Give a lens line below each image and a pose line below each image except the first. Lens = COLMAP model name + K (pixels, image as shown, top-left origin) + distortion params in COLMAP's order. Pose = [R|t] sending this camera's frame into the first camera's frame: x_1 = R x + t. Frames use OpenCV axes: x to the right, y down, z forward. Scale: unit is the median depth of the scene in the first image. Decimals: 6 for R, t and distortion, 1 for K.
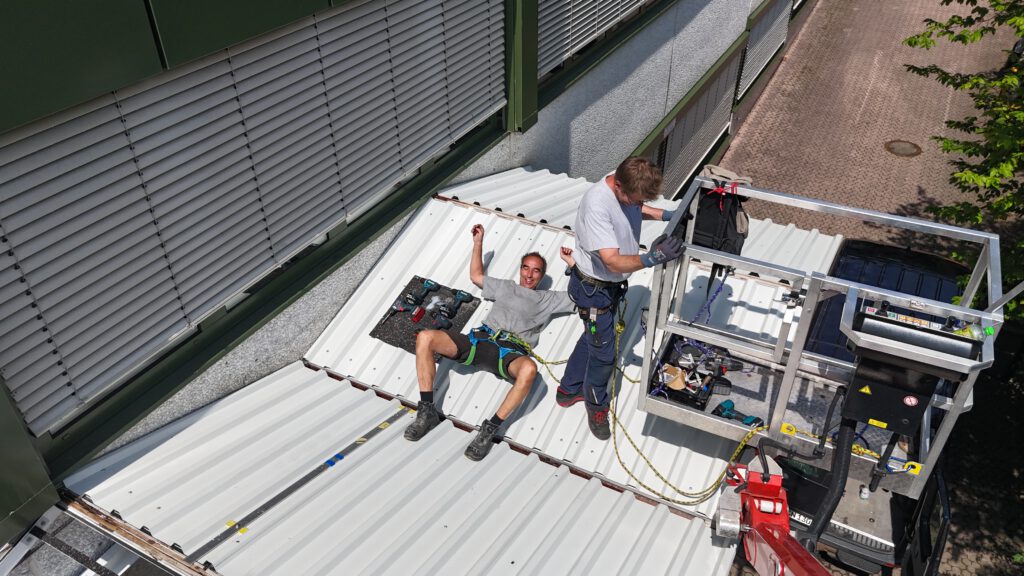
lens RADIAL K [[749.6, 0, 501.4], [0, 749.6, 289.1], [0, 0, 1]] dist [0.045866, -0.002847]
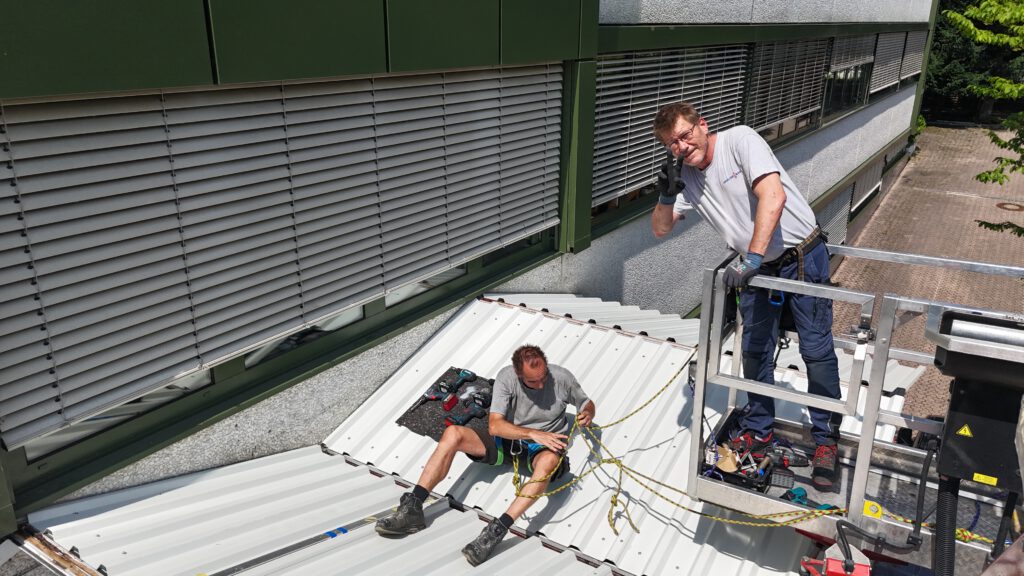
lens RADIAL K [[755.1, 0, 512.0], [0, 755.1, 288.0], [0, 0, 1]] dist [0.055943, -0.009540]
pose [[0.996590, 0.044119, -0.069729, 0.022885], [-0.061675, 0.959673, -0.274270, 0.147475], [0.054817, 0.277635, 0.959121, 0.072415]]
